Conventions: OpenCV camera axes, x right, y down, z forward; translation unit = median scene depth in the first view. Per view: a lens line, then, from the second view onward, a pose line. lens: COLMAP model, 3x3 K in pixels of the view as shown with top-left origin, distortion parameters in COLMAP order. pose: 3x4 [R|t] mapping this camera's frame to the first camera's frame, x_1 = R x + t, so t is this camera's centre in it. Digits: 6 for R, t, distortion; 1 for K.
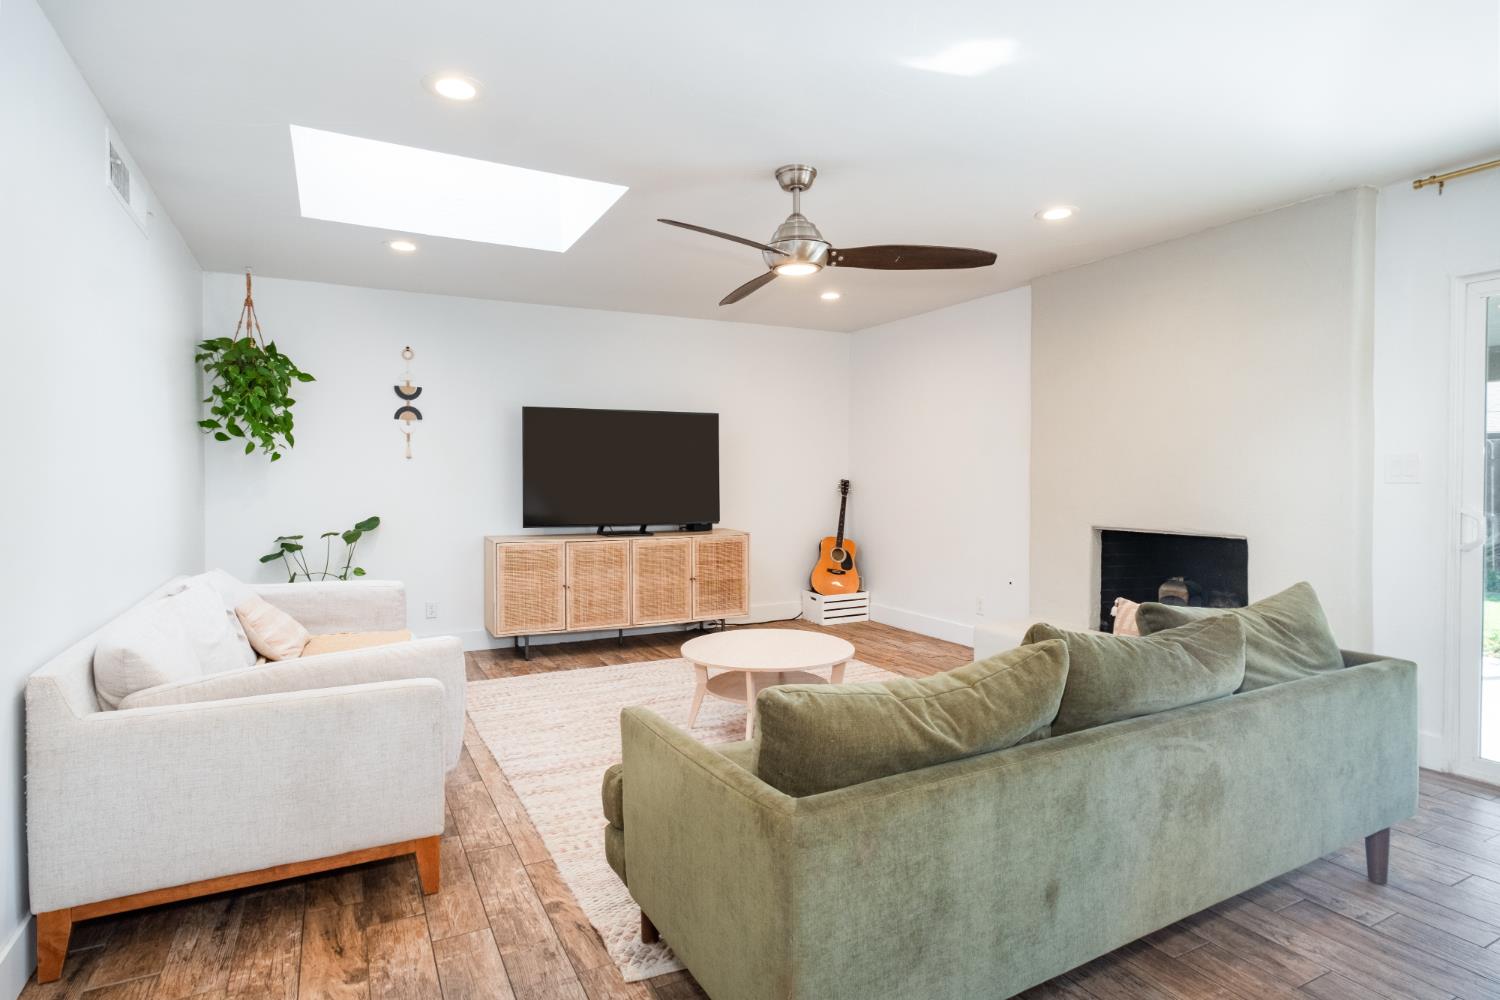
lens RADIAL K [[788.6, 0, 750.2], [0, 788.6, 489.0], [0, 0, 1]] dist [0.011356, 0.004157]
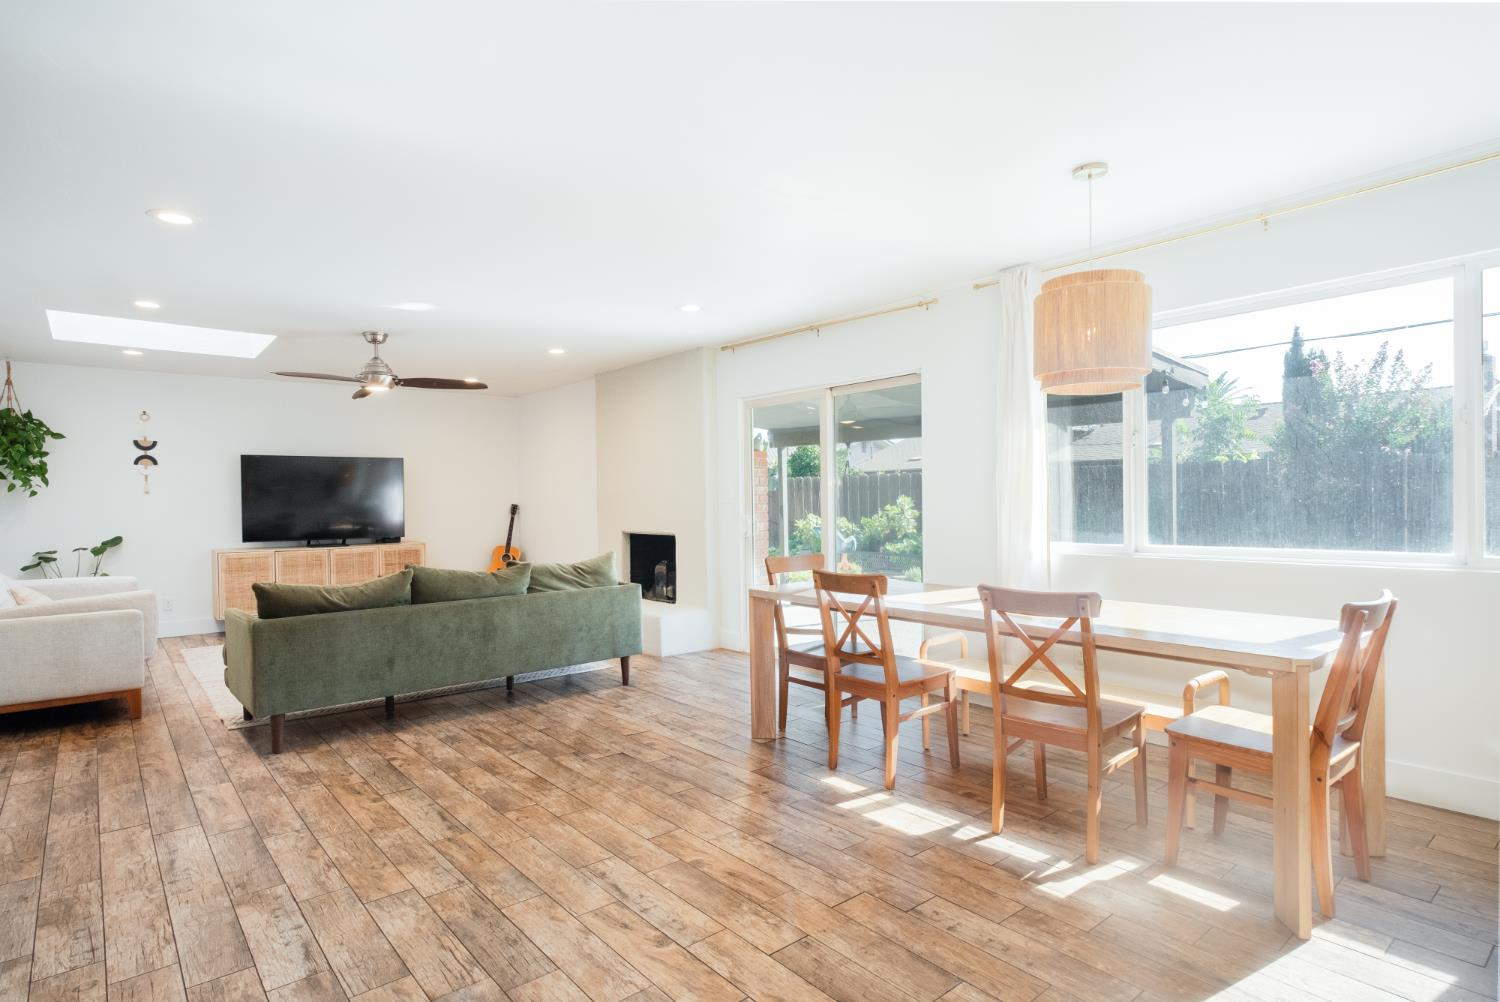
lens RADIAL K [[788.6, 0, 744.6], [0, 788.6, 509.9], [0, 0, 1]] dist [0.011356, 0.004157]
pose [[0.980069, -0.014882, 0.198098, 0.340780], [0.015371, 0.999881, -0.000930, 0.008224], [-0.198060, 0.003956, 0.980182, -0.608813]]
